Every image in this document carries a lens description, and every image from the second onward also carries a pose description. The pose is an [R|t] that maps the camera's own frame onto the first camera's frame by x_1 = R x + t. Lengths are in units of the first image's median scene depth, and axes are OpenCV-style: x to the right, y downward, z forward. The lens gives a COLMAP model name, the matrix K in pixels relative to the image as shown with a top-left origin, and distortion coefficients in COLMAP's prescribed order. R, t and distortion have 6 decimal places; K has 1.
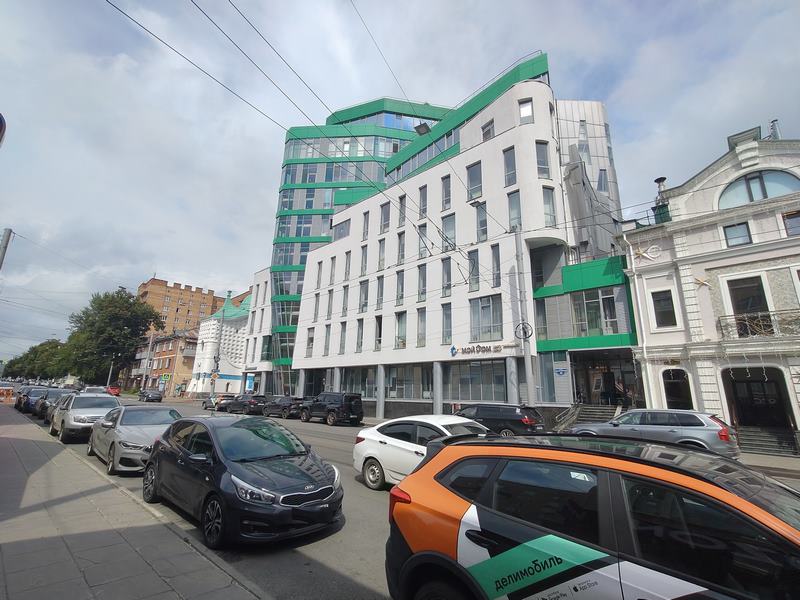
lens RADIAL K [[373.2, 0, 400.0], [0, 373.2, 300.0], [0, 0, 1]] dist [0.000467, -0.000064]
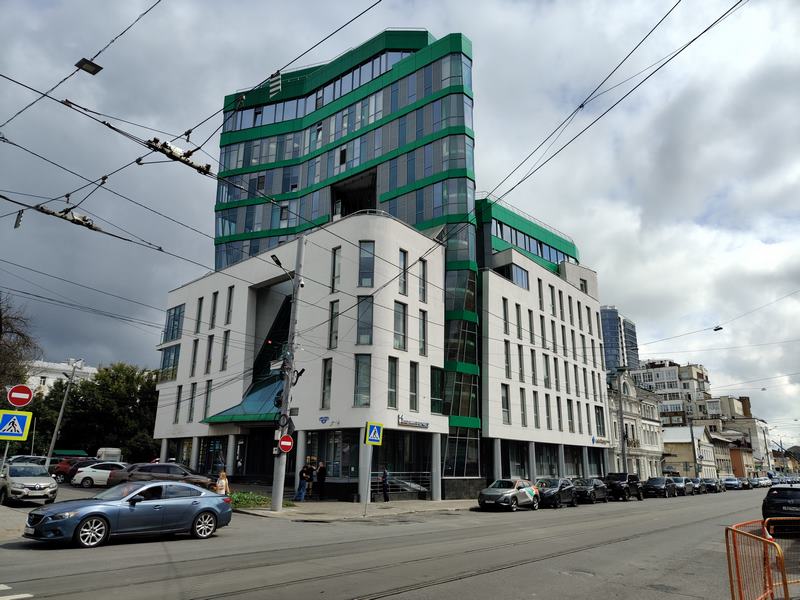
lens RADIAL K [[565.3, 0, 400.0], [0, 565.3, 300.0], [0, 0, 1]] dist [0.007849, 0.003831]
pose [[-0.069892, 0.270823, 0.960089, -1.383512], [-0.250655, 0.926797, -0.279679, 0.292175], [-0.965550, -0.260198, 0.003108, 1.253280]]
